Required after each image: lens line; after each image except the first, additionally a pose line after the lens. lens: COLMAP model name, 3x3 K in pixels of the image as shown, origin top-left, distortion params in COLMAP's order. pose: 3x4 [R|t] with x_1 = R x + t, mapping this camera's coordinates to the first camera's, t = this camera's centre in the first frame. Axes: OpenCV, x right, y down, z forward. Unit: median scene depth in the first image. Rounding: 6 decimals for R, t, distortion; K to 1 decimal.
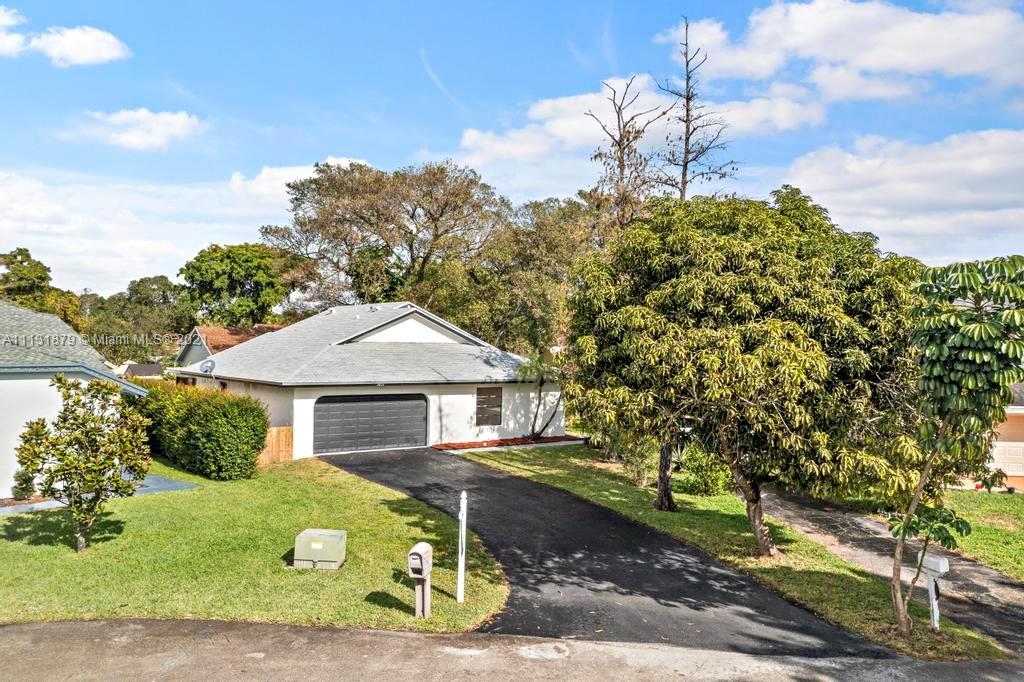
lens RADIAL K [[796.7, 0, 511.9], [0, 796.7, 339.0], [0, 0, 1]] dist [-0.020855, 0.035250]
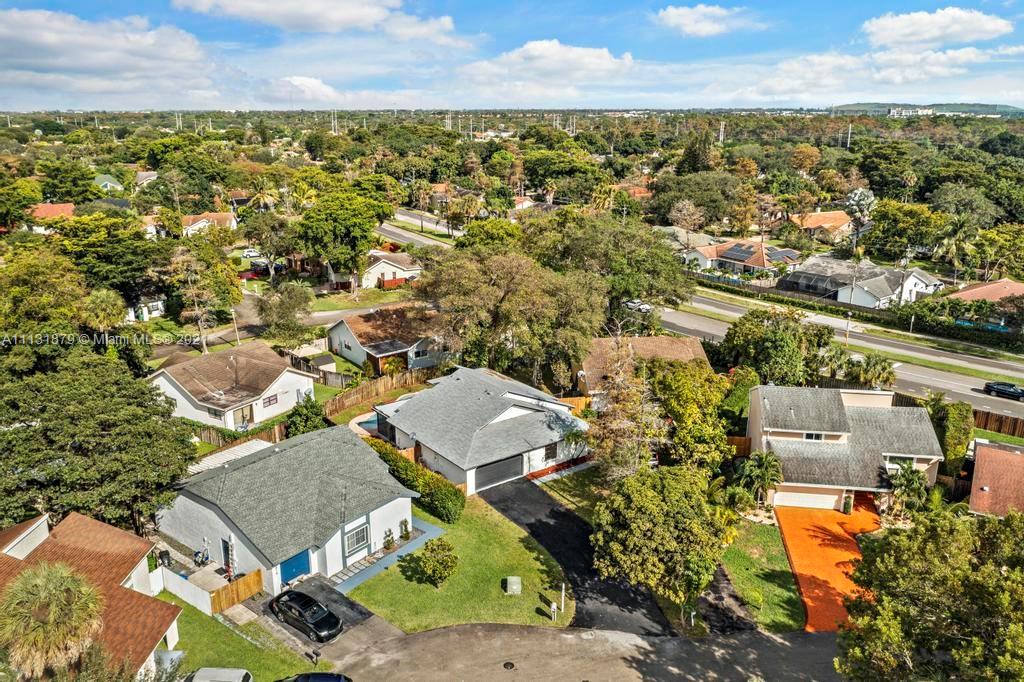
lens RADIAL K [[796.7, 0, 512.3], [0, 796.7, 342.8], [0, 0, 1]] dist [-0.020855, 0.035250]
pose [[0.999803, -0.015160, -0.012839, -0.174649], [0.018494, 0.946250, 0.322906, -1.499154], [0.007254, -0.323080, 0.946344, -1.501421]]
